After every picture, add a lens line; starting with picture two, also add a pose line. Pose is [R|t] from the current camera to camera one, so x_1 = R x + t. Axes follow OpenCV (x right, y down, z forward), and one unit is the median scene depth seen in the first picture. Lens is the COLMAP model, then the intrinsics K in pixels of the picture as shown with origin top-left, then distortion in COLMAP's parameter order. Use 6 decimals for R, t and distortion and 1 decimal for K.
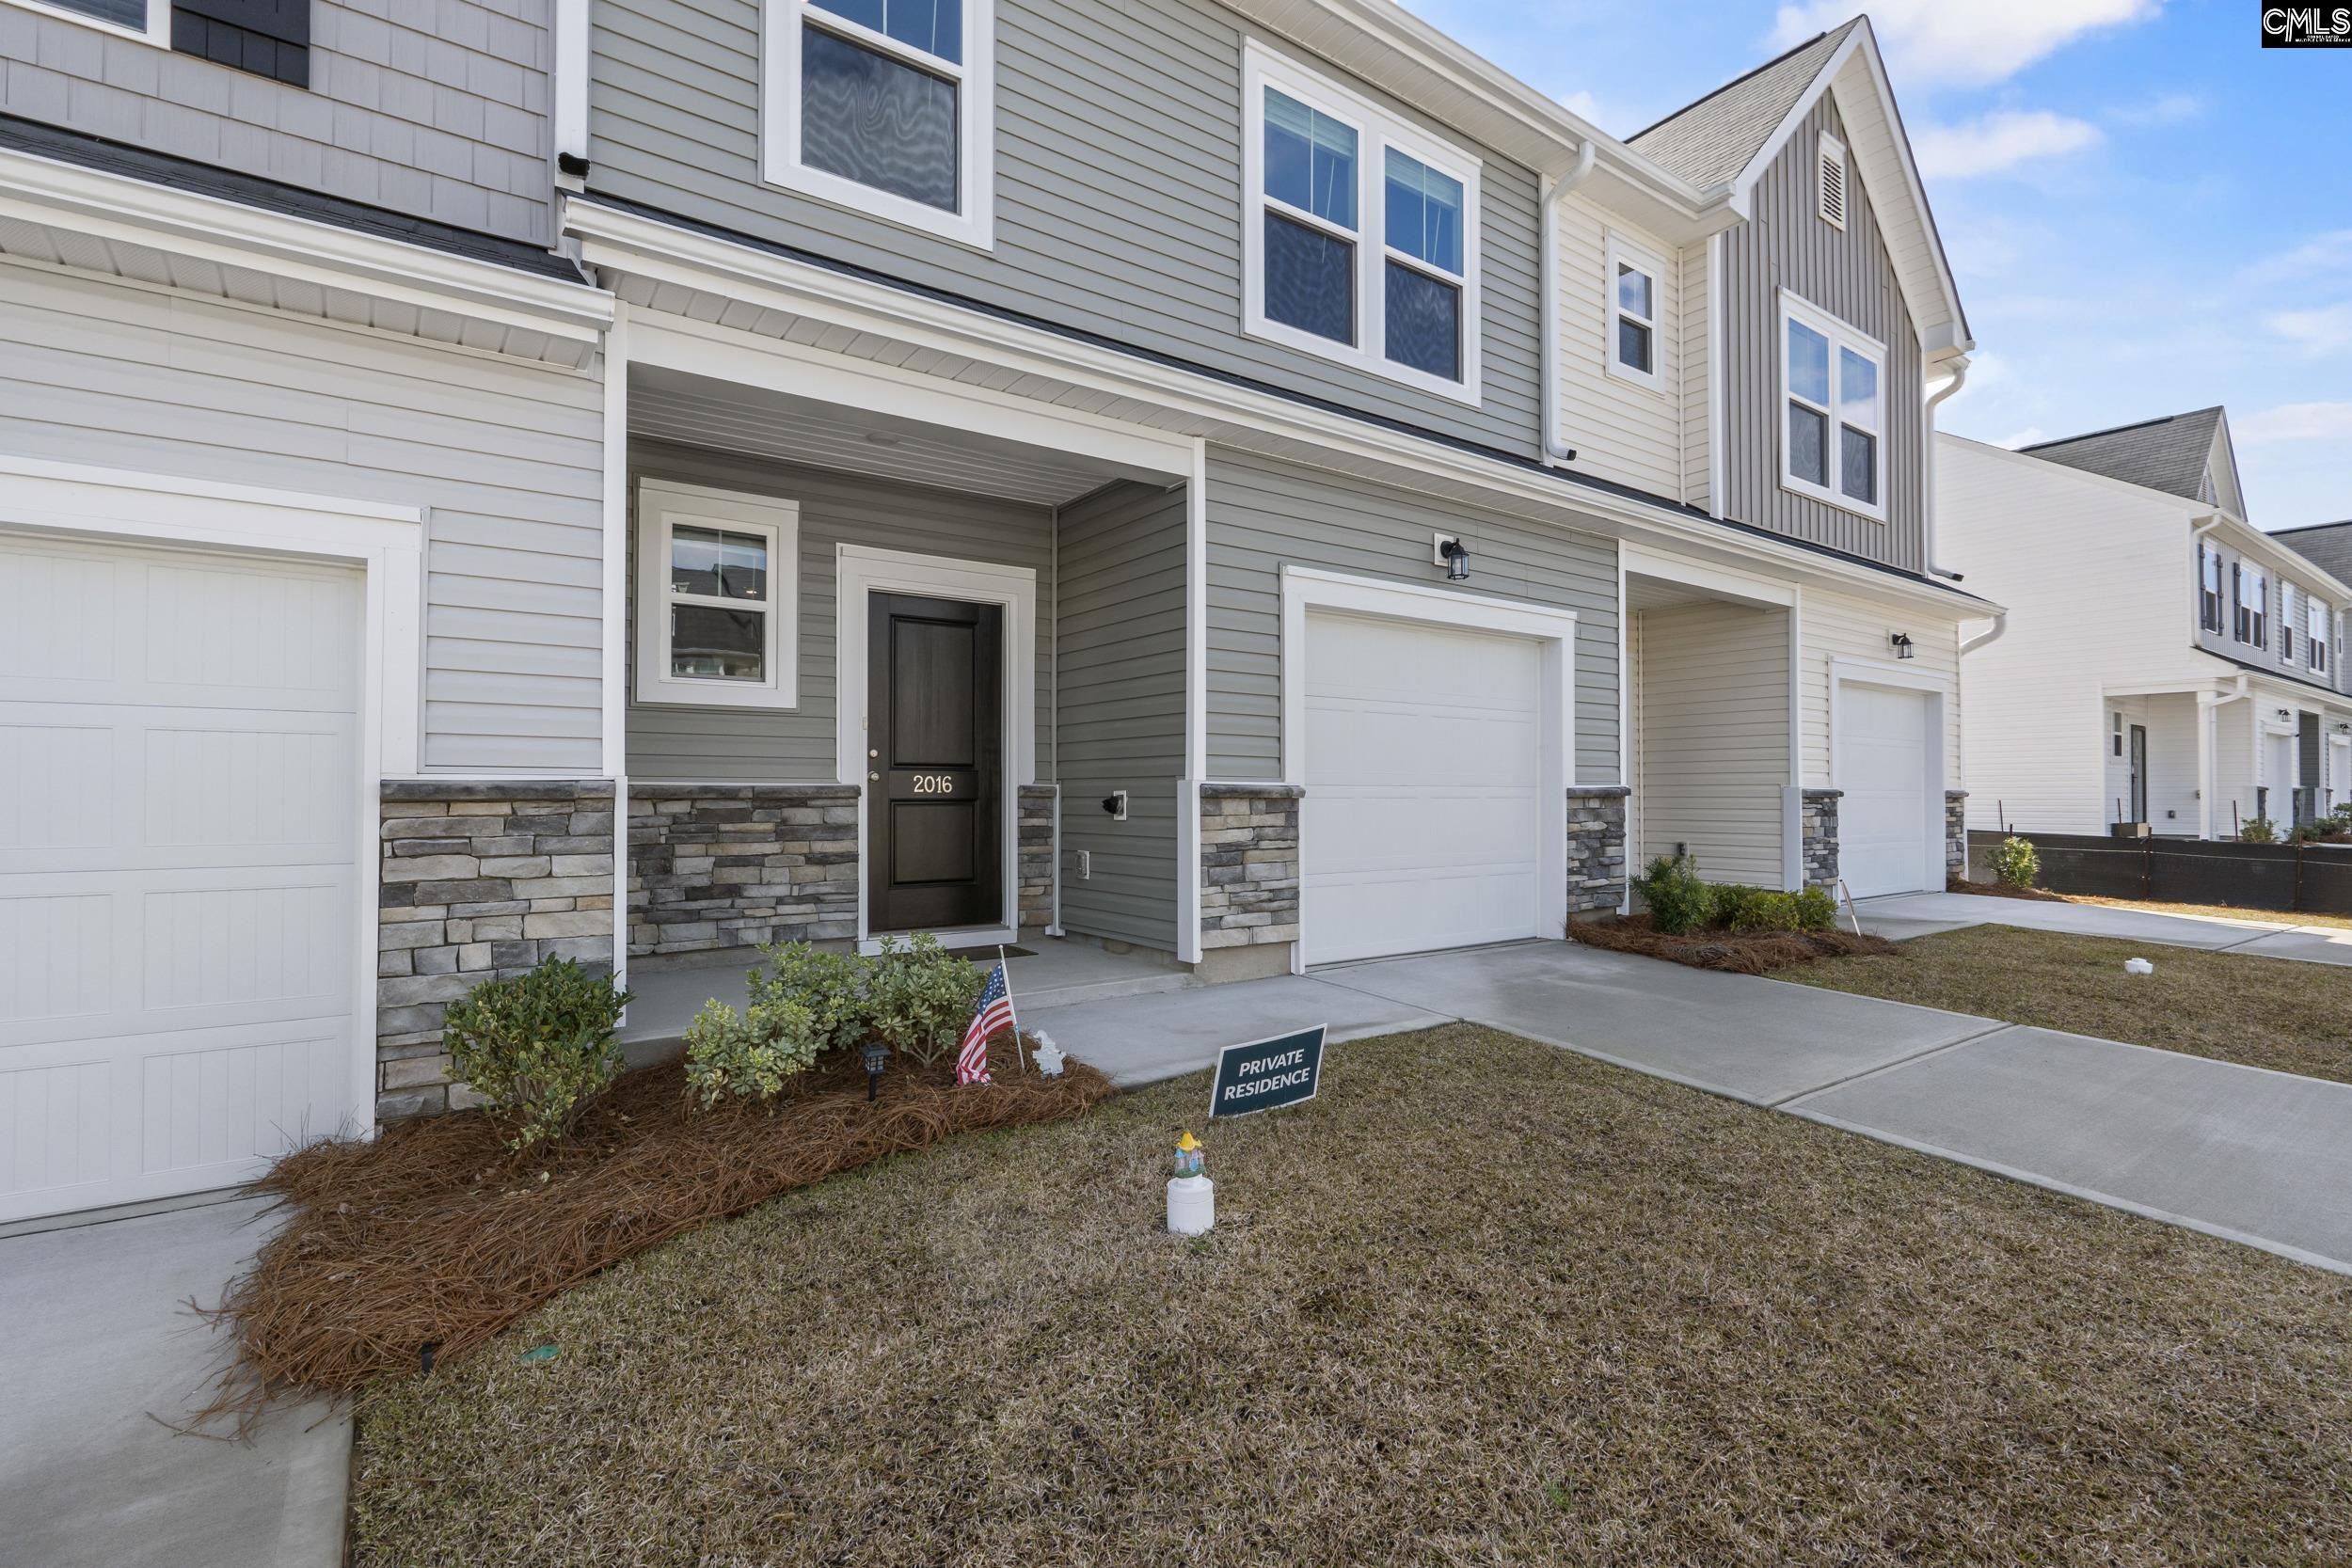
lens RADIAL K [[1080.0, 0, 1183.0], [0, 1080.0, 780.6], [0, 0, 1]] dist [-0.002960, 0.000011]
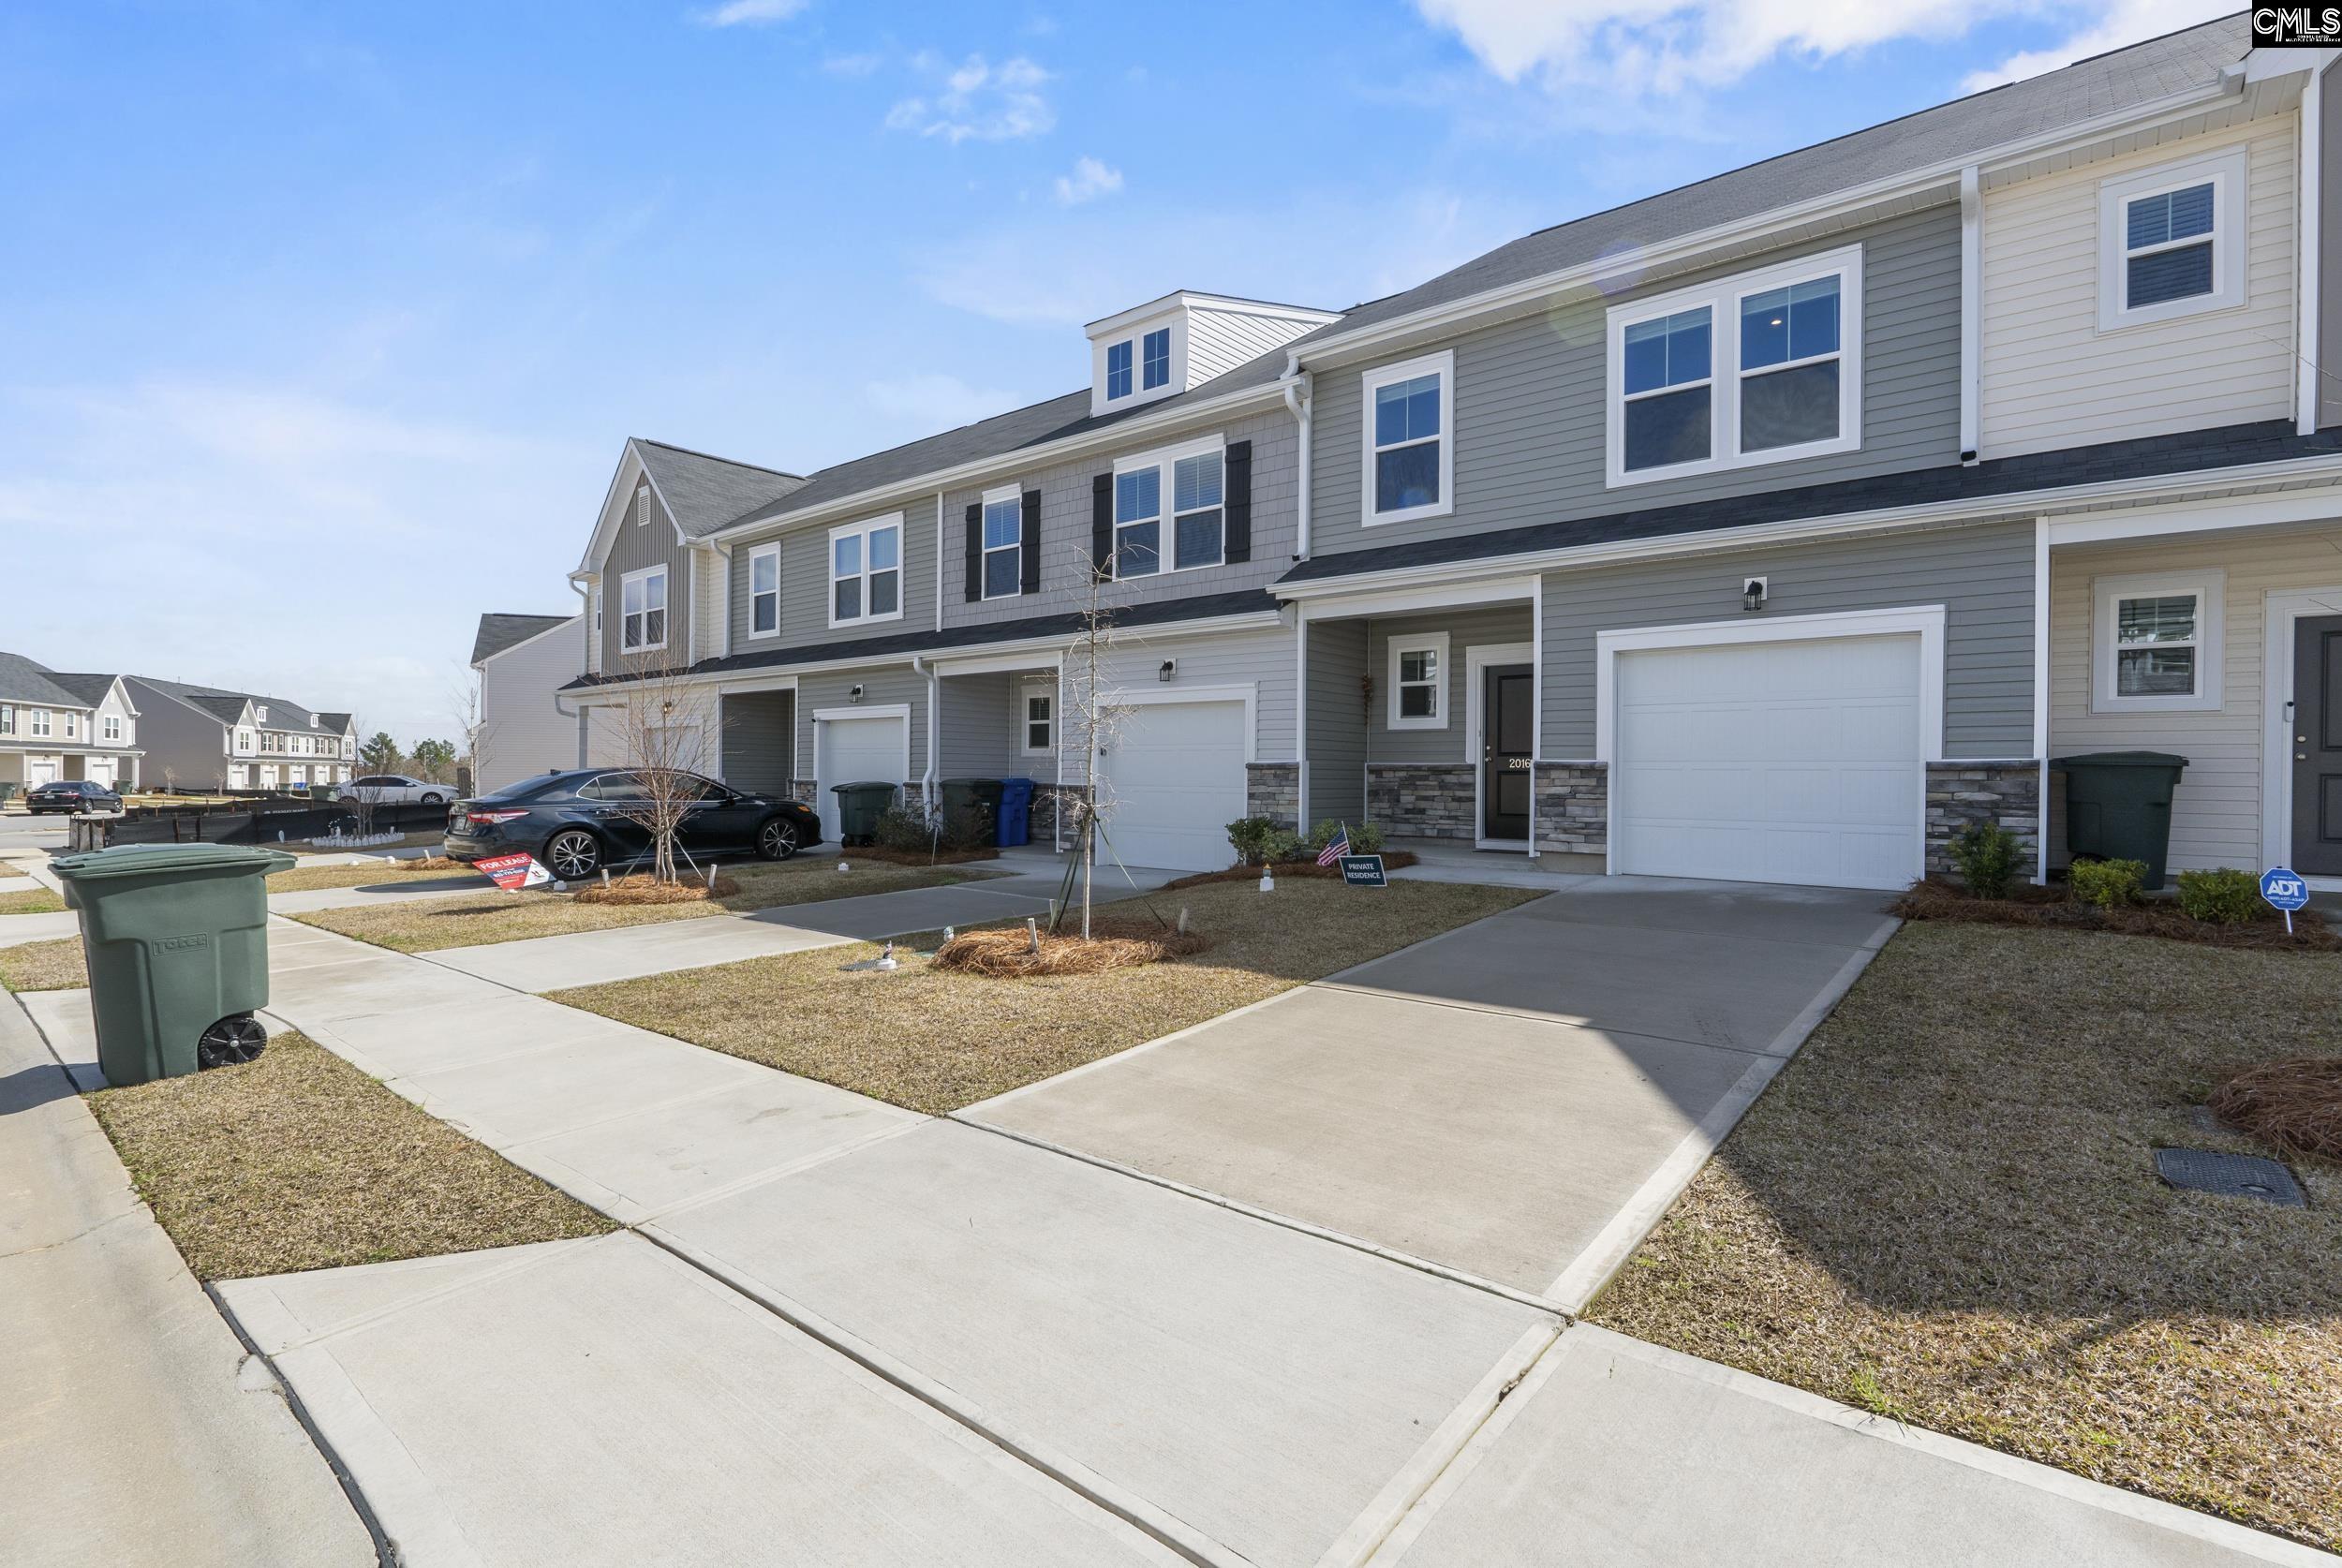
lens RADIAL K [[1075.4, 0, 1177.9], [0, 1075.4, 780.6], [0, 0, 1]] dist [-0.002960, 0.000011]
pose [[0.257800, 0.005938, -0.966180, 1.554231], [0.004864, 0.999960, 0.007443, 0.018219], [0.966186, -0.006619, 0.257761, -0.066811]]
